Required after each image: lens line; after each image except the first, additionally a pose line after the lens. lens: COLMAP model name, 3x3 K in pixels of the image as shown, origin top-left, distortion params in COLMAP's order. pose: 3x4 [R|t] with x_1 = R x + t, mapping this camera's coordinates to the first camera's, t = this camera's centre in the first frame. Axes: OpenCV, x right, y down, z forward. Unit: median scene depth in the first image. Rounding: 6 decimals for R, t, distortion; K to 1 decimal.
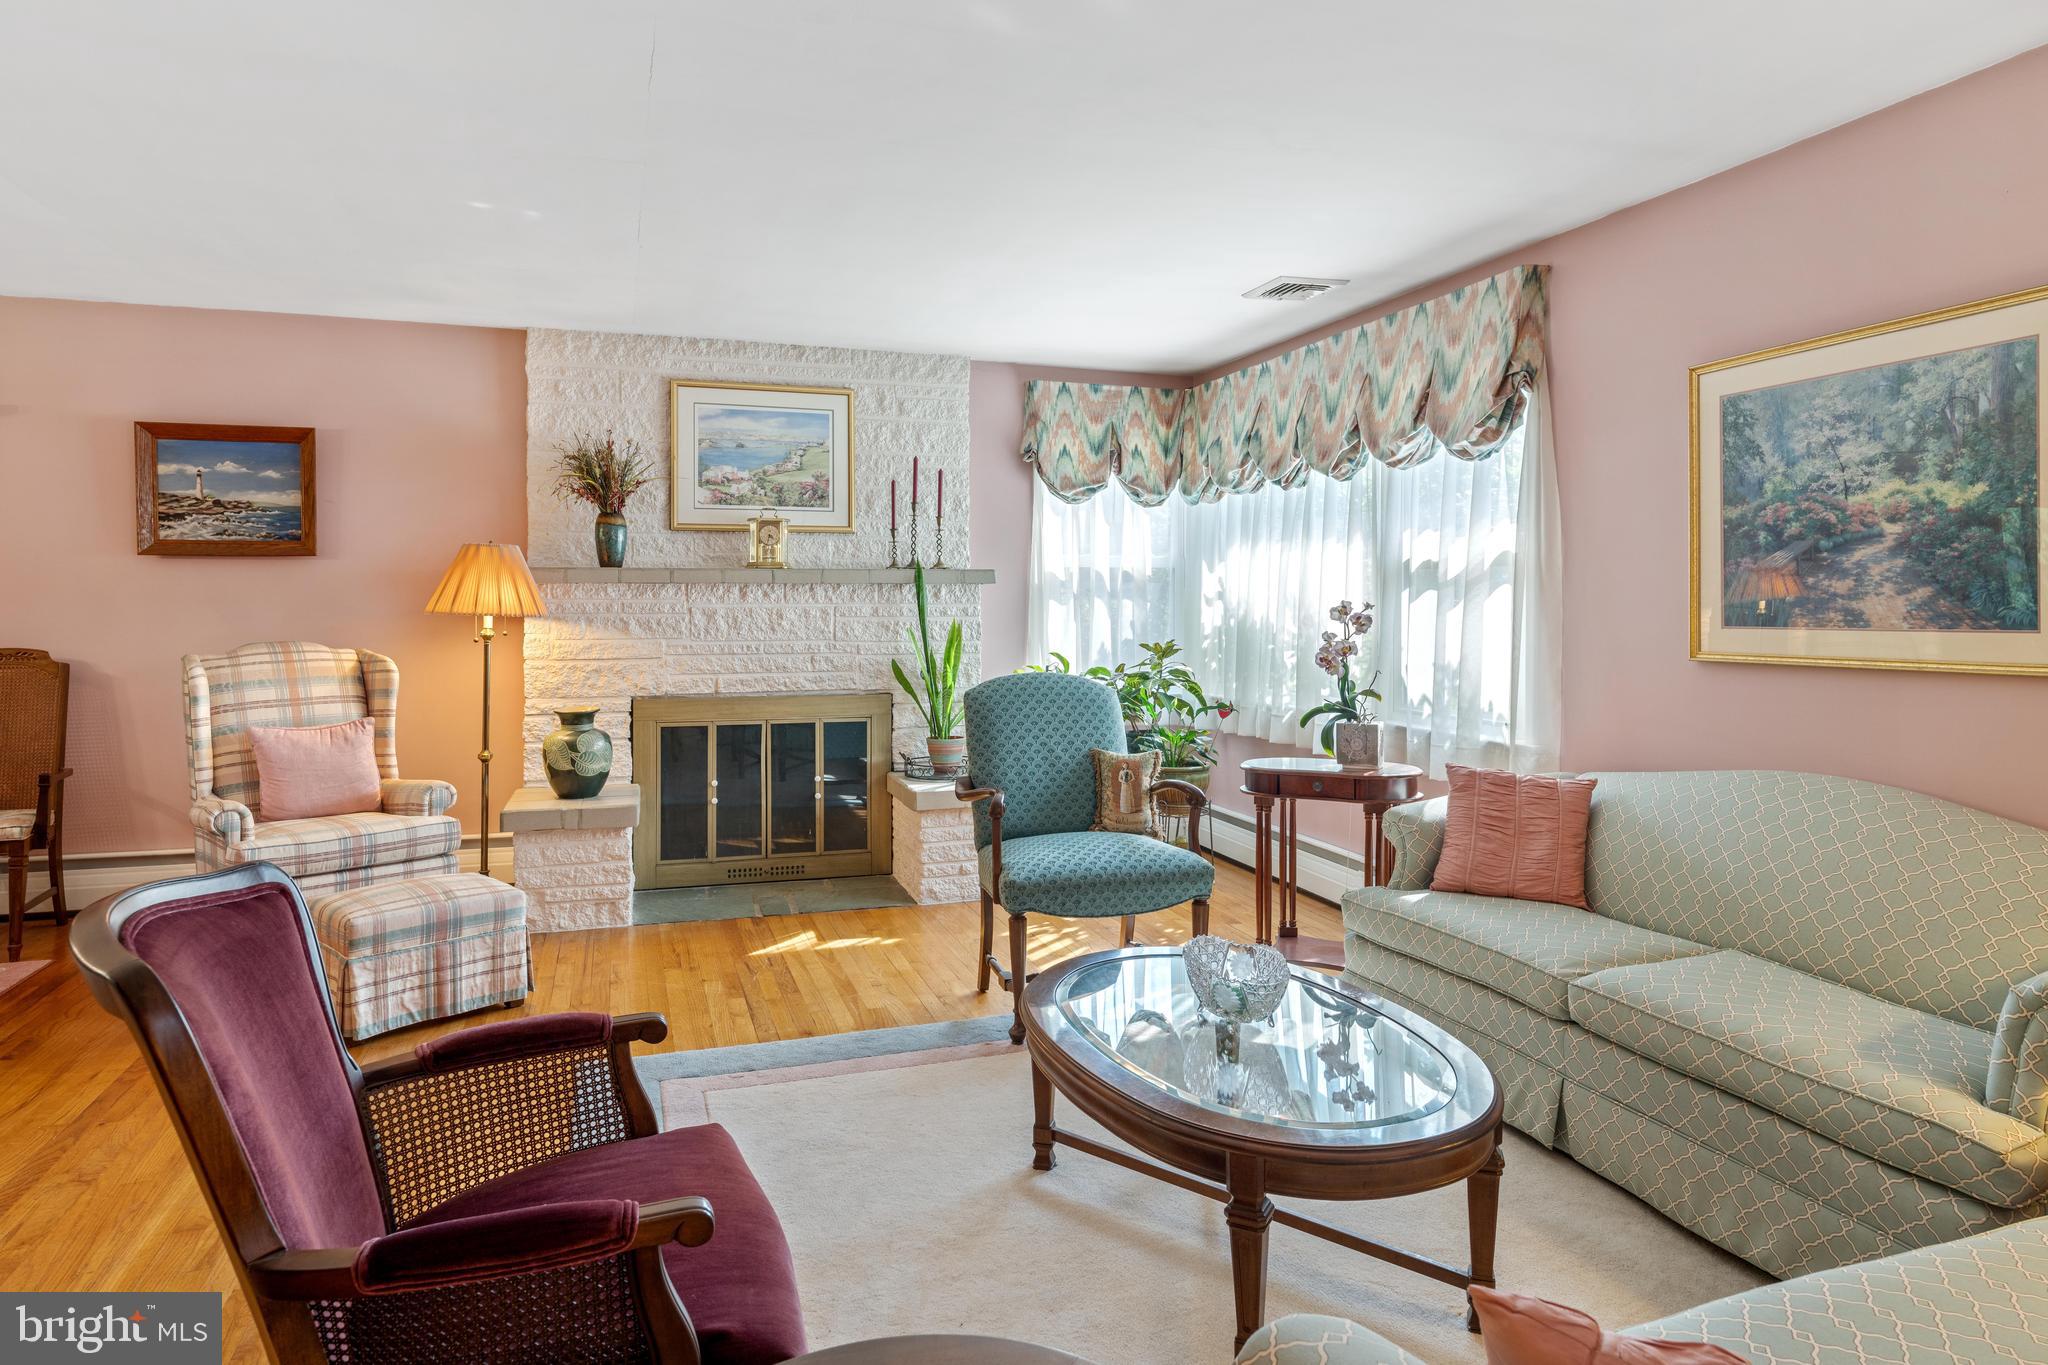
lens RADIAL K [[1234.3, 0, 1018.4], [0, 1234.3, 608.2], [0, 0, 1]] dist [-0.004509, 0.006646]
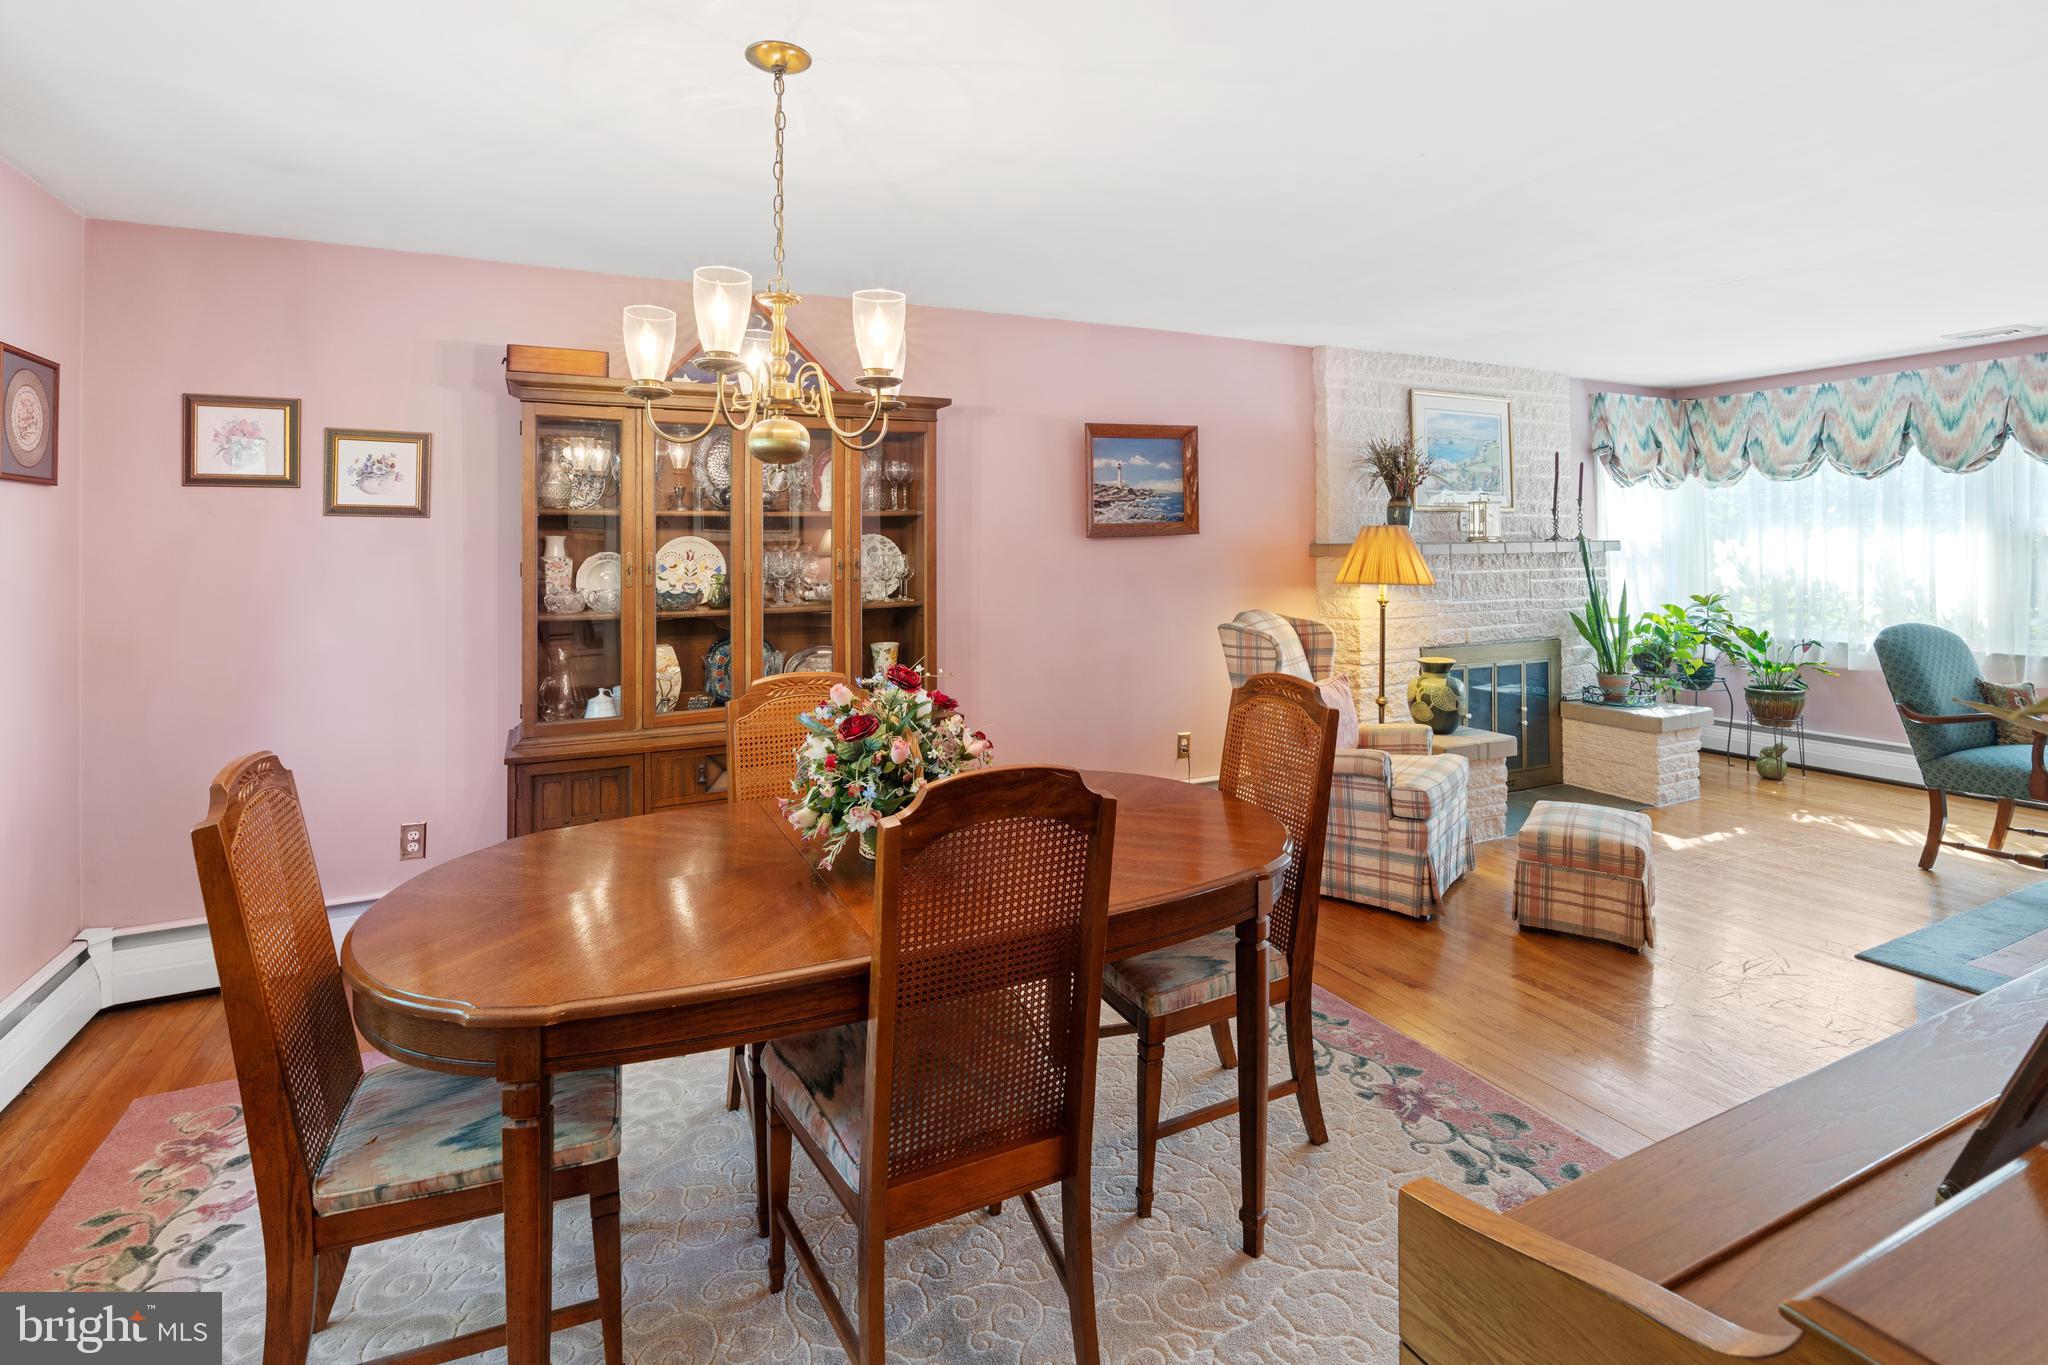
lens RADIAL K [[959.9, 0, 1056.9], [0, 959.9, 538.6], [0, 0, 1]] dist [0.001487, 0.000298]
pose [[0.989095, -0.007606, 0.147080, -0.833804], [0.009372, 0.999892, -0.011321, -0.030076], [-0.146978, 0.012576, 0.989060, 0.108508]]
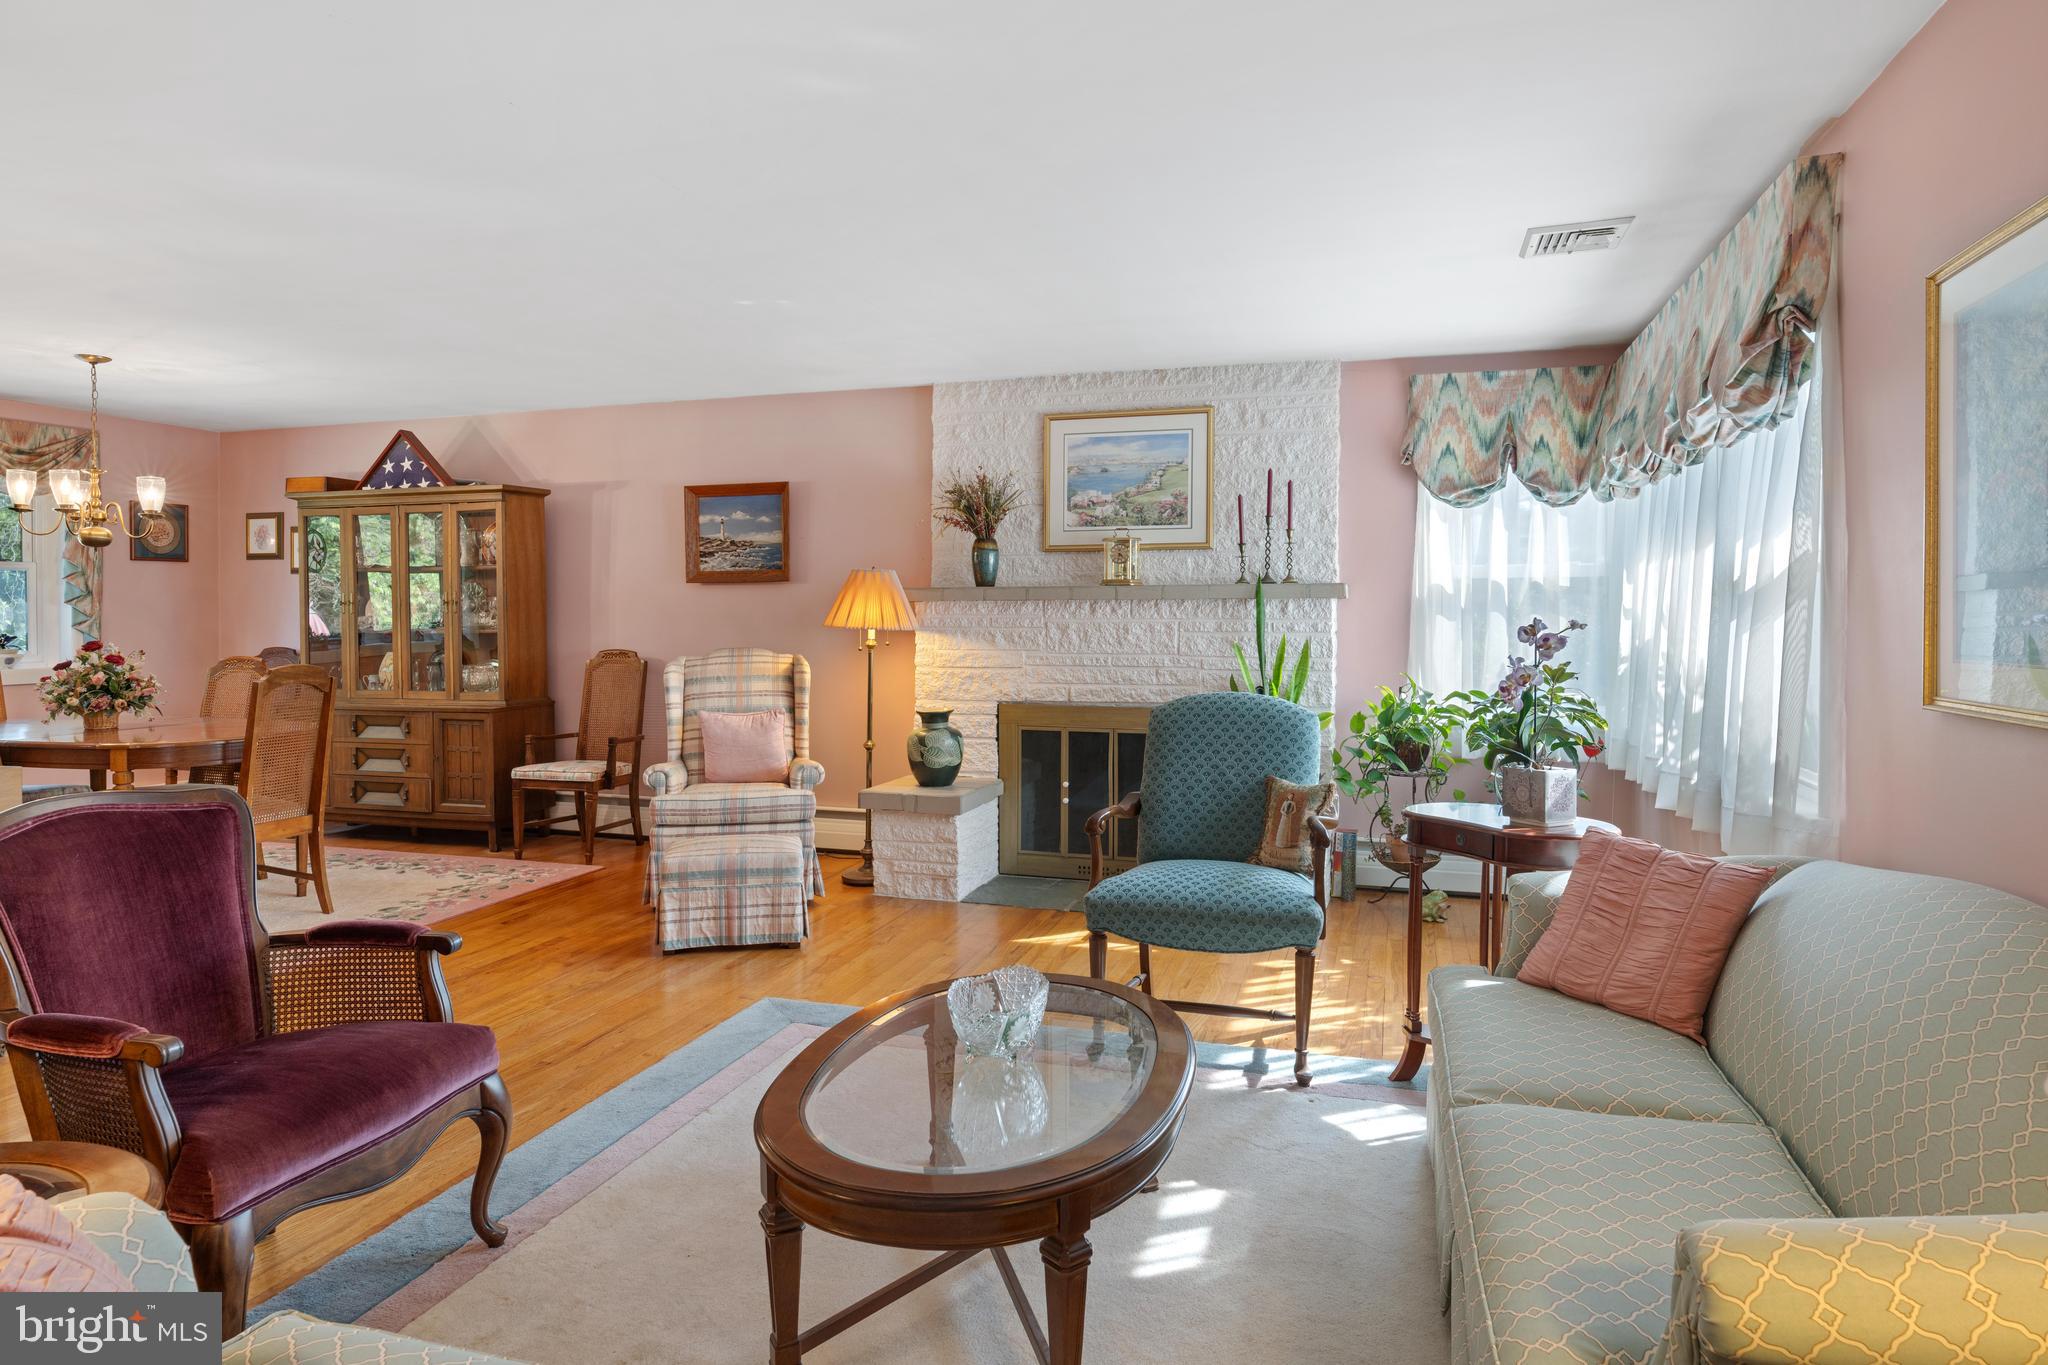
lens RADIAL K [[1216.3, 0, 1010.5], [0, 1216.3, 618.0], [0, 0, 1]] dist [-0.004819, 0.001325]
pose [[0.808141, 0.001449, -0.588987, 0.358600], [-0.002331, 0.999997, -0.000737, -0.003623], [0.588984, 0.001968, 0.808142, 0.112603]]
